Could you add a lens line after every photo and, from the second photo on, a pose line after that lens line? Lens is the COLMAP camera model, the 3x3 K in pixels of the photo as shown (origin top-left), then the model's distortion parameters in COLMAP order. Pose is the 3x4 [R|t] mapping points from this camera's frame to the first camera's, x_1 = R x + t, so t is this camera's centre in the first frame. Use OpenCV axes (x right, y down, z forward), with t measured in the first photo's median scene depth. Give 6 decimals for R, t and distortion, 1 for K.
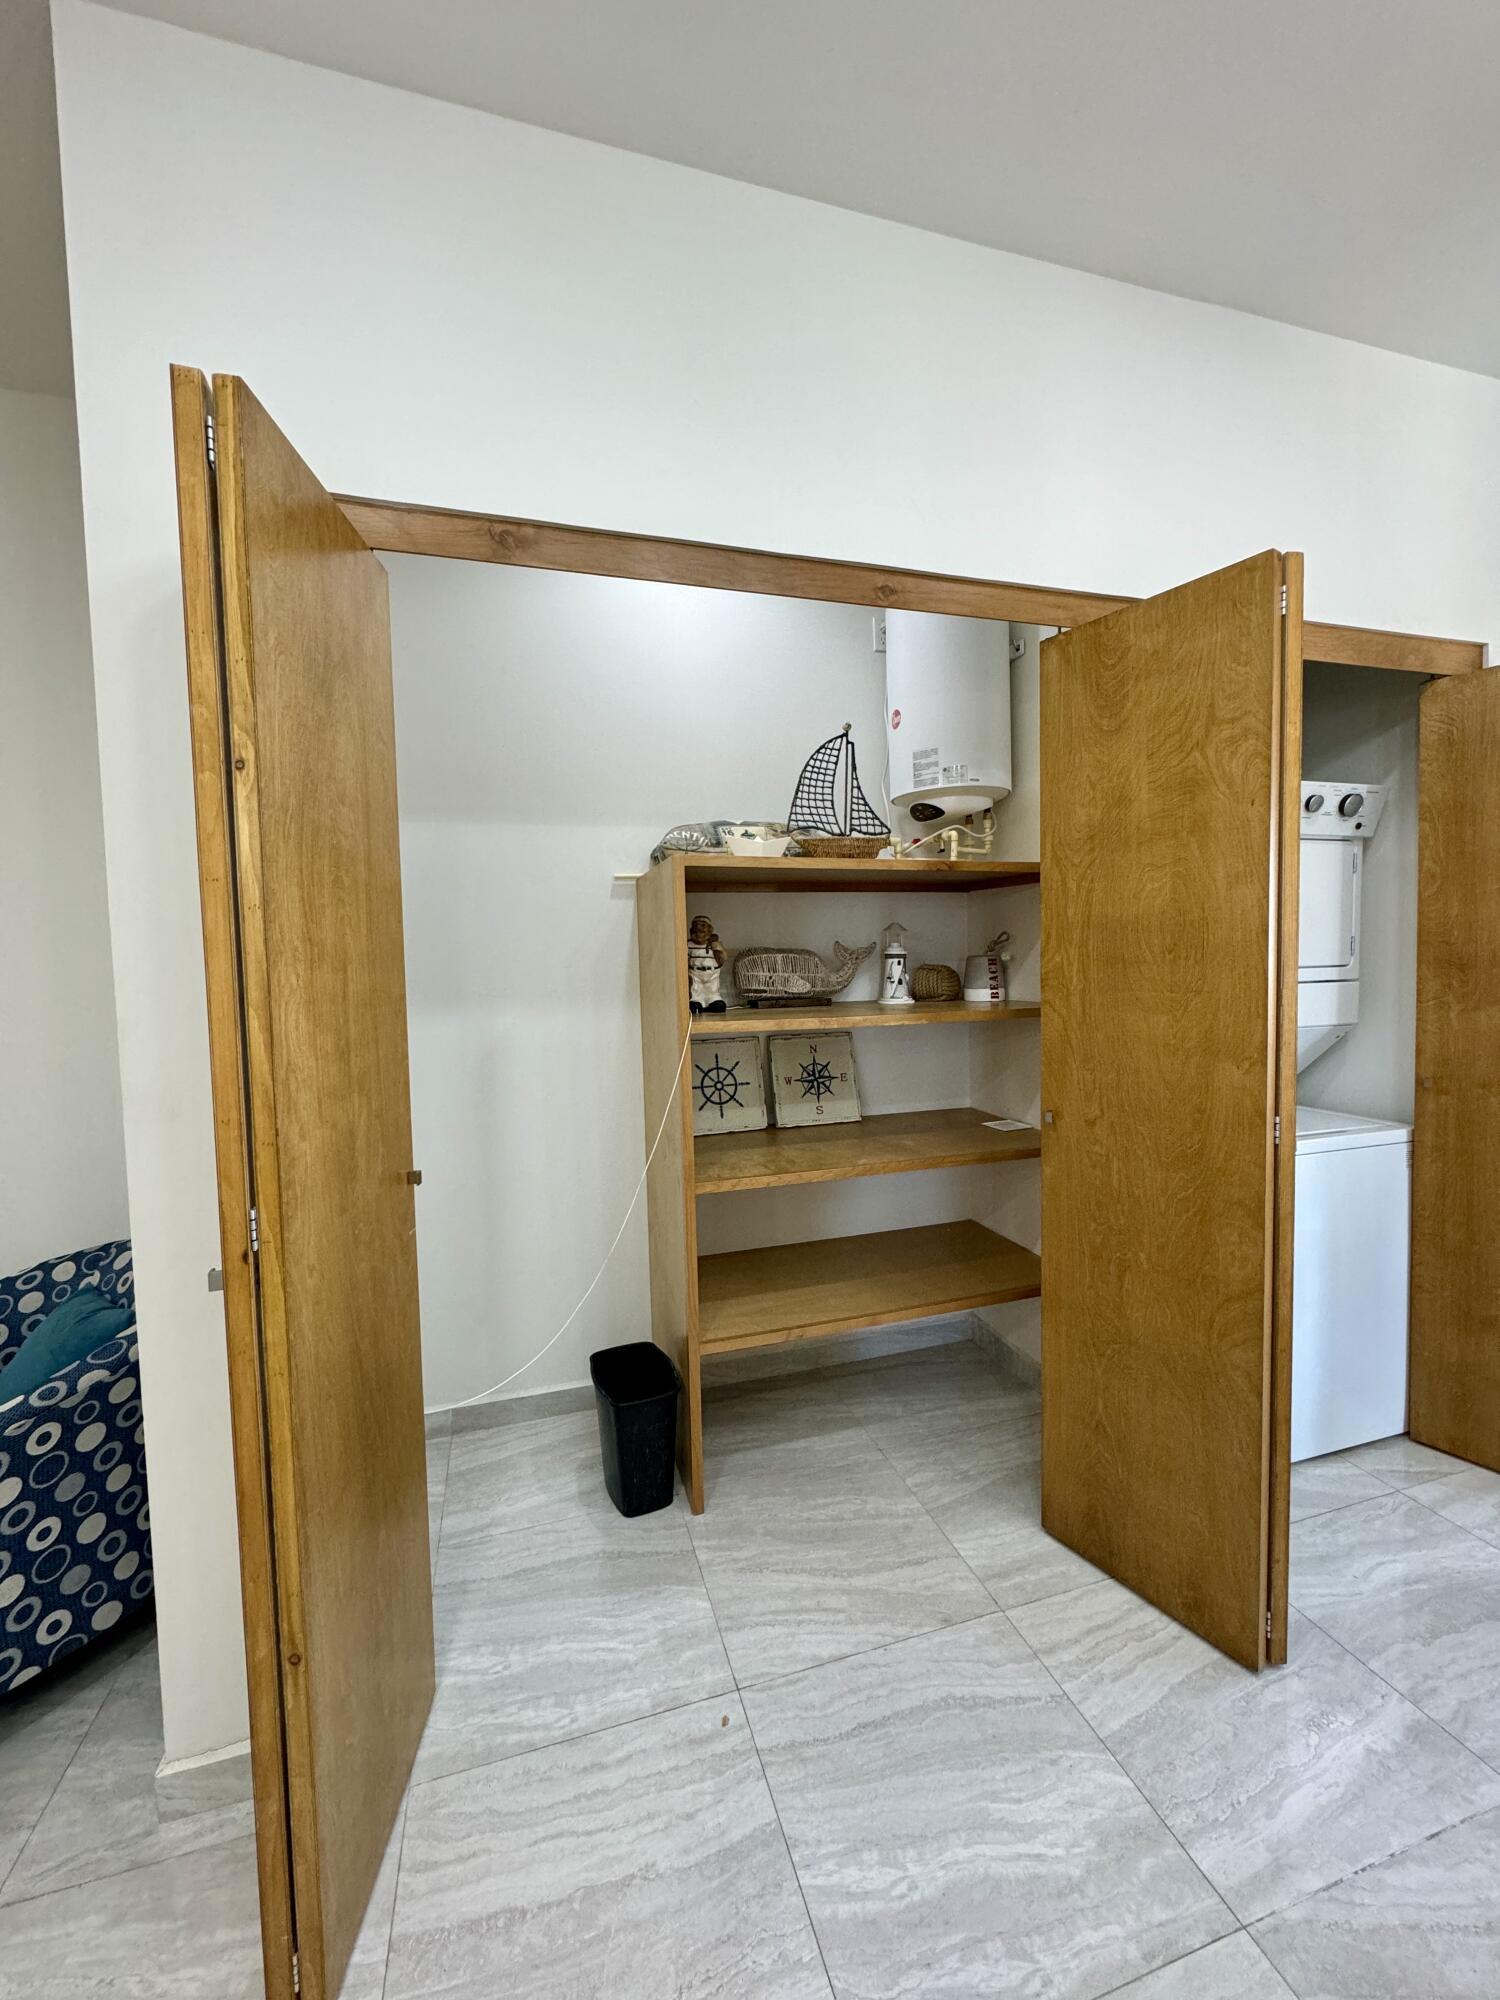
lens RADIAL K [[799.5, 0, 751.0], [0, 799.5, 997.3], [0, 0, 1]] dist [-0.004040, -0.000022]
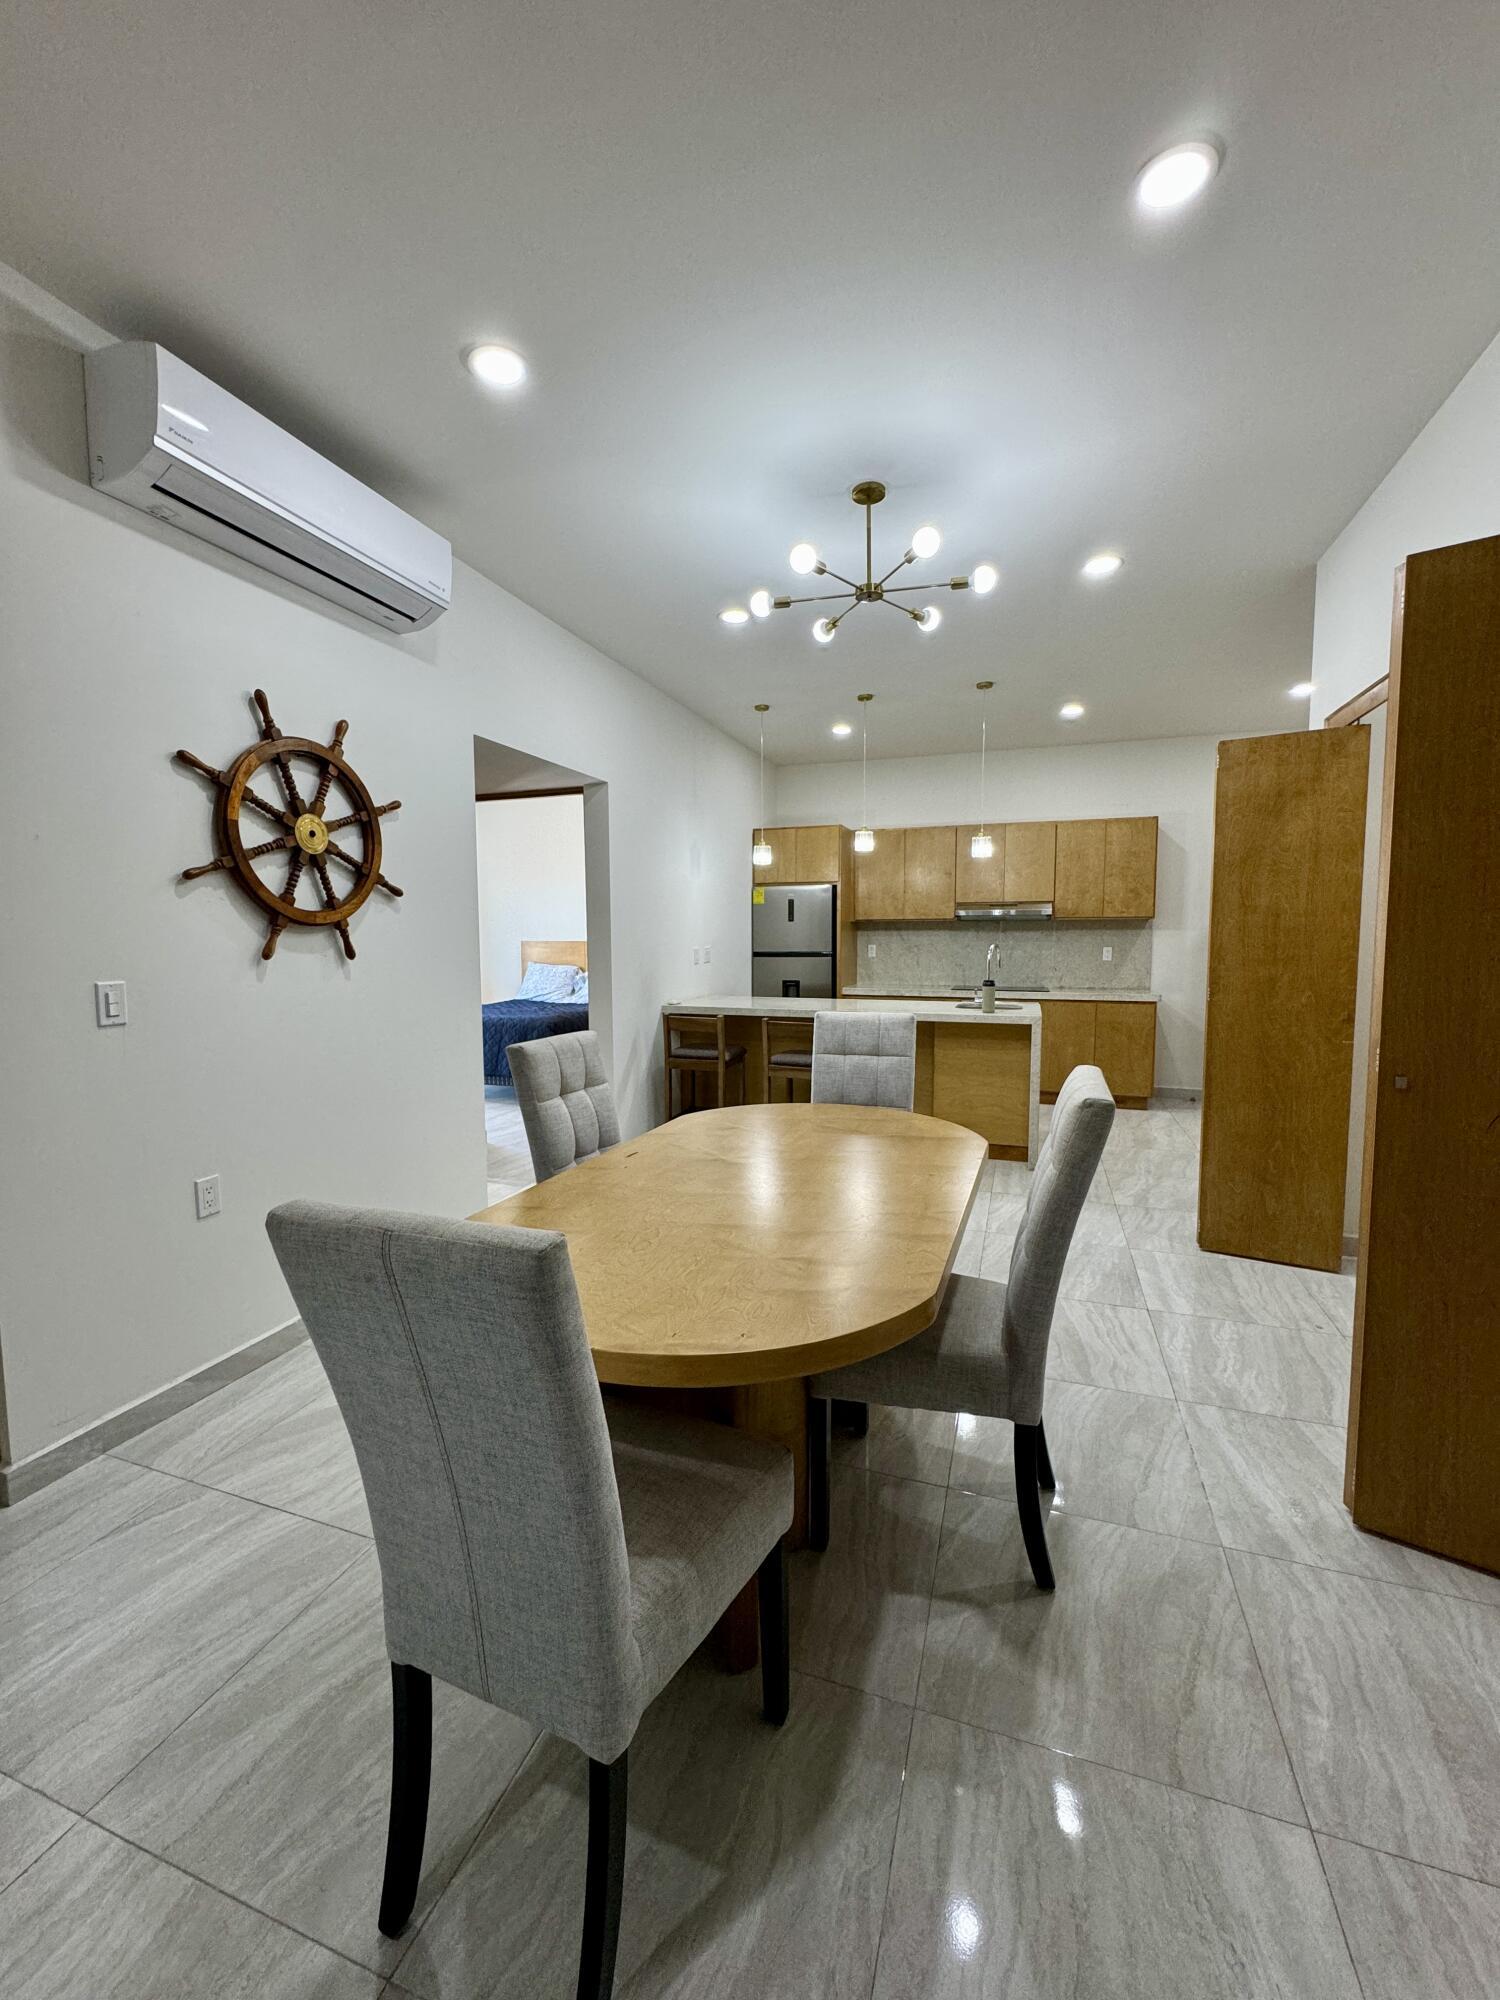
lens RADIAL K [[799.5, 0, 751.0], [0, 799.5, 997.3], [0, 0, 1]] dist [-0.004040, -0.000022]
pose [[-0.585914, 0.094777, -0.804812, 1.585141], [-0.021082, 0.991018, 0.132053, -0.050623], [0.810099, 0.094339, -0.578654, 0.682220]]
